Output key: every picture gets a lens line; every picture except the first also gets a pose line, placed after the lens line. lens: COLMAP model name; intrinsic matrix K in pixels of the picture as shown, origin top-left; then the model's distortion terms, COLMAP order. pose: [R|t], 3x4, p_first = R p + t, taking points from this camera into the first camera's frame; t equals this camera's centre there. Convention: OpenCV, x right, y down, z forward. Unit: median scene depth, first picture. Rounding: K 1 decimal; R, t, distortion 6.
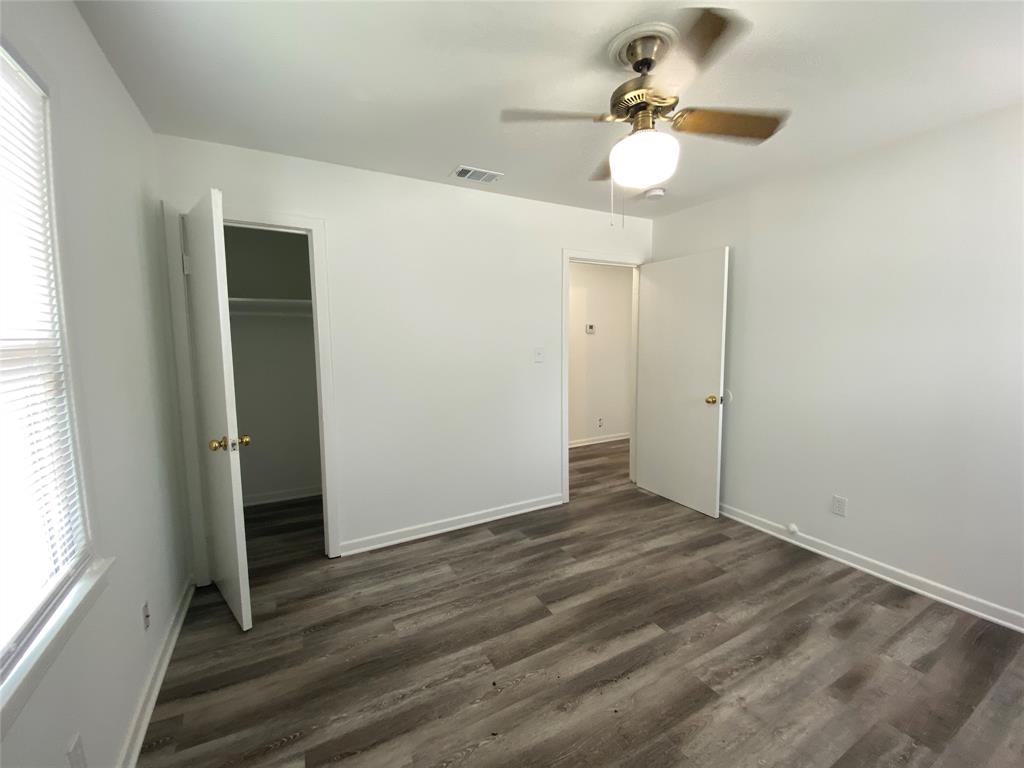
lens RADIAL K [[422.4, 0, 512.0], [0, 422.4, 384.0], [0, 0, 1]] dist [-0.000172, -0.010604]
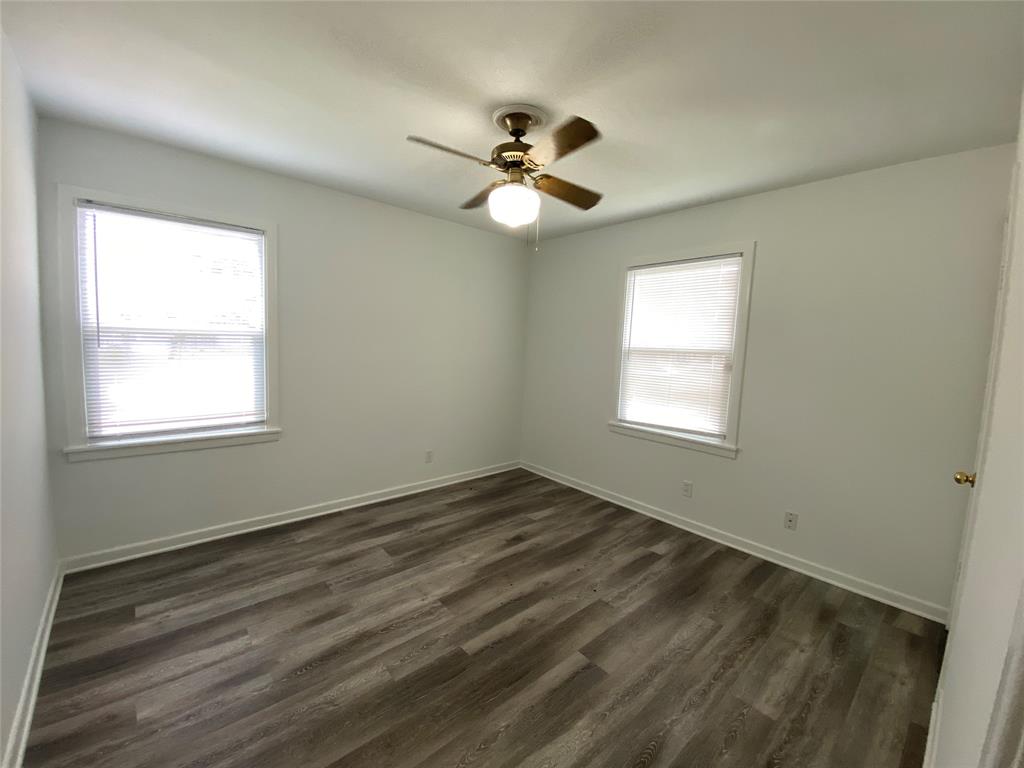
lens RADIAL K [[422.4, 0, 512.0], [0, 422.4, 384.0], [0, 0, 1]] dist [-0.000172, -0.010604]
pose [[-0.973160, -0.008067, -0.229990, 0.492762], [-0.055319, 0.978283, 0.199755, -0.205761], [0.223384, 0.207116, -0.952472, 1.884354]]
